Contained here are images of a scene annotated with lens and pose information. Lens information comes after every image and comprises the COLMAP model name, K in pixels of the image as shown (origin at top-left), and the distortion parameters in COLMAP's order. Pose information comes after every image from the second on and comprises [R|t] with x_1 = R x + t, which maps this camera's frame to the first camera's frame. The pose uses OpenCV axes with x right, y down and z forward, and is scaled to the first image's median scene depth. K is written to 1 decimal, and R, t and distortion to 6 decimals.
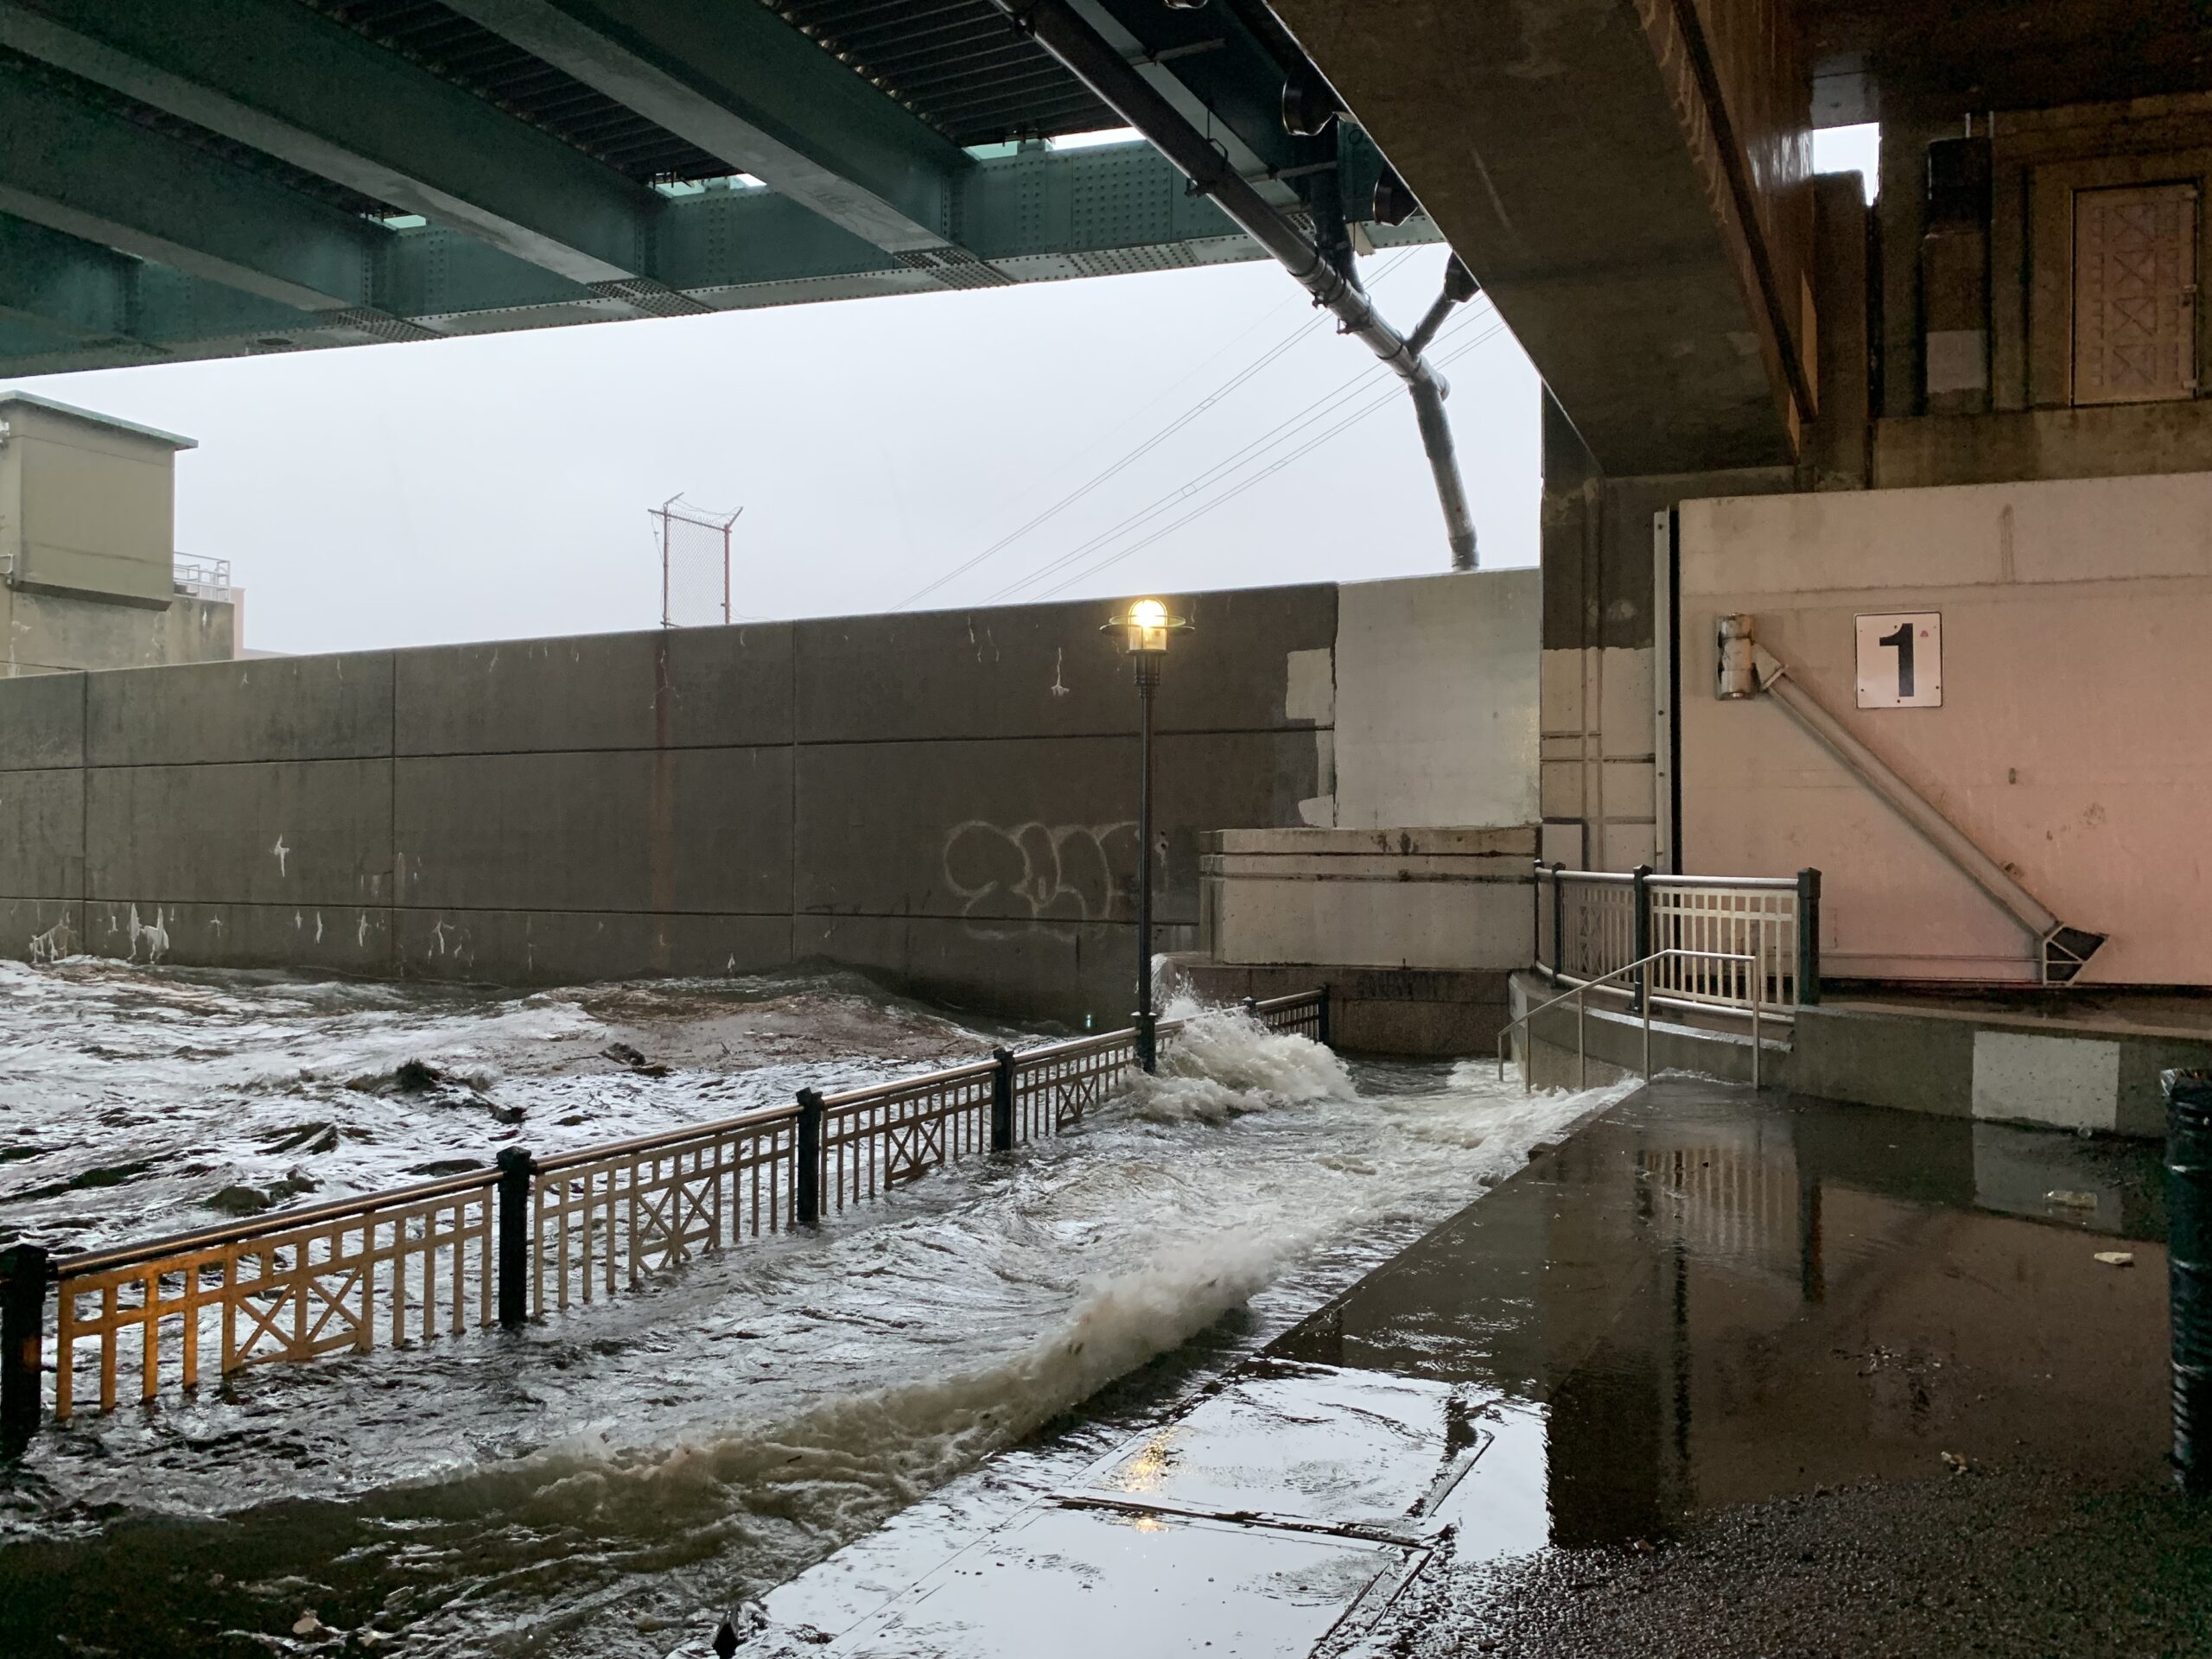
lens RADIAL K [[1654.6, 0, 1120.7], [0, 1654.6, 820.4], [0, 0, 1]] dist [0.037987, -0.048941]
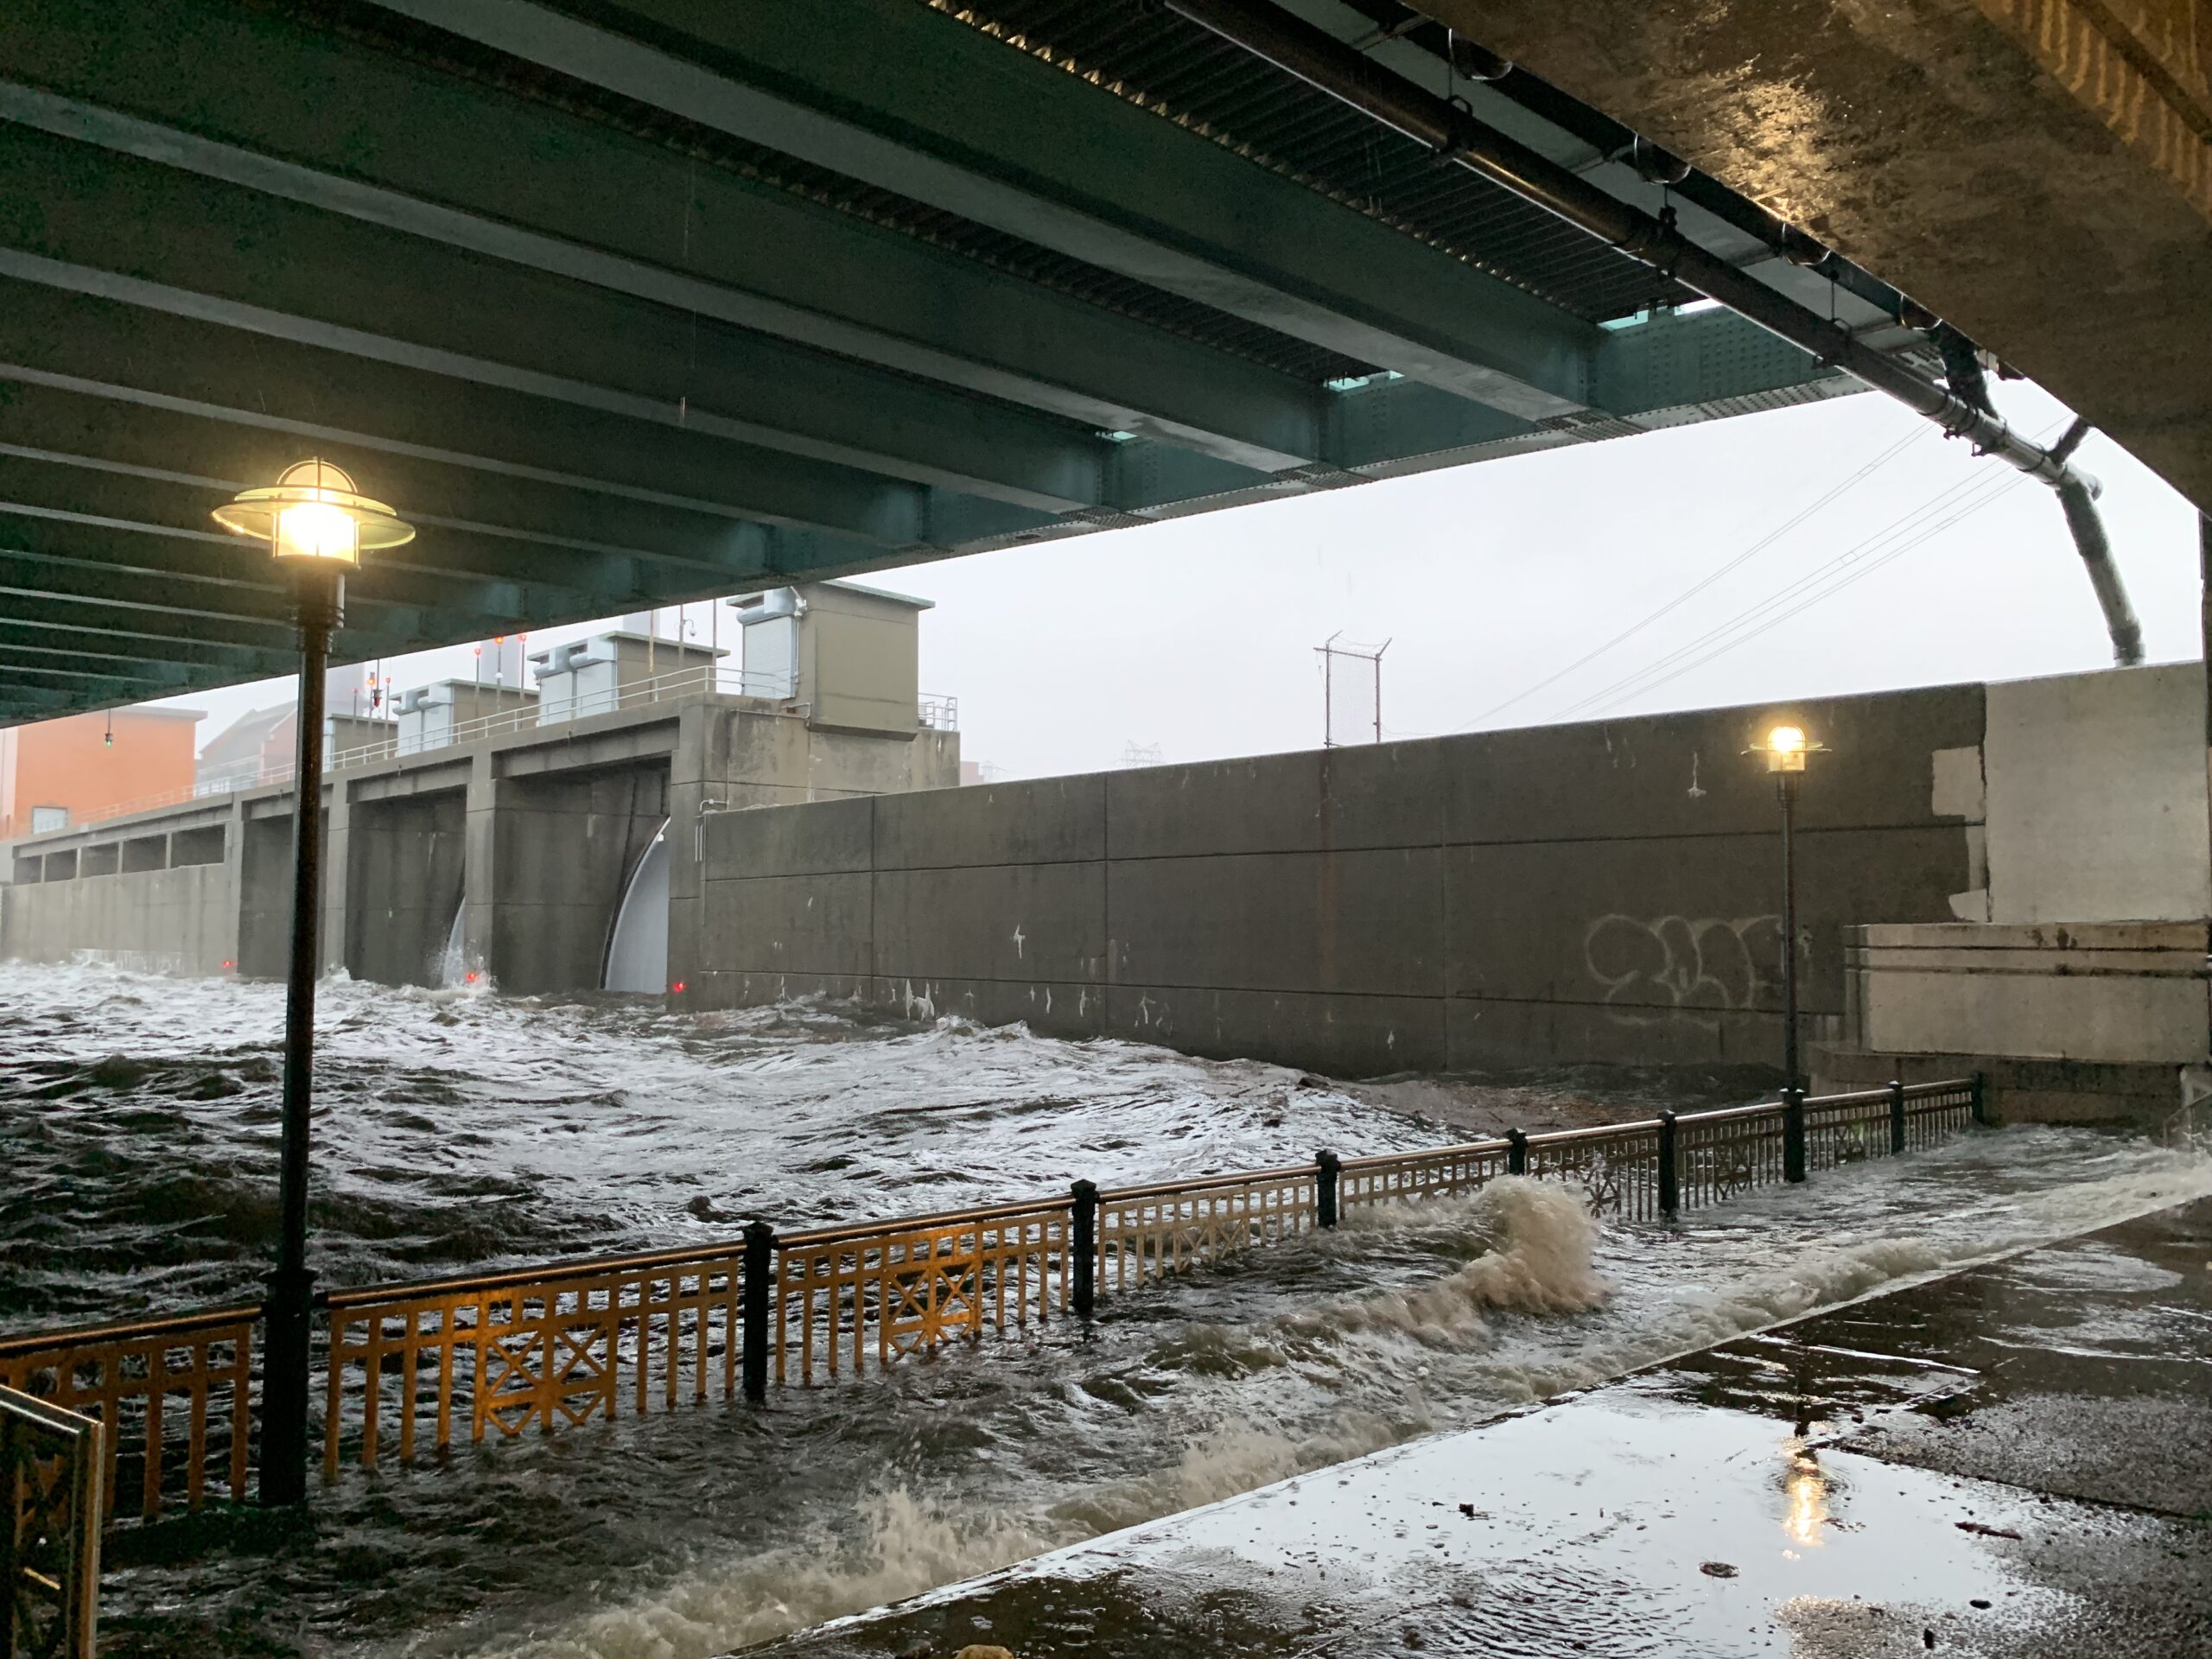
lens RADIAL K [[1654.6, 0, 1091.0], [0, 1654.6, 821.4], [0, 0, 1]] dist [0.037987, -0.048941]
pose [[0.929041, -0.023273, -0.369243, -0.004181], [0.004725, 0.998685, -0.051058, -0.007048], [0.369946, 0.045690, 0.927929, -0.152632]]
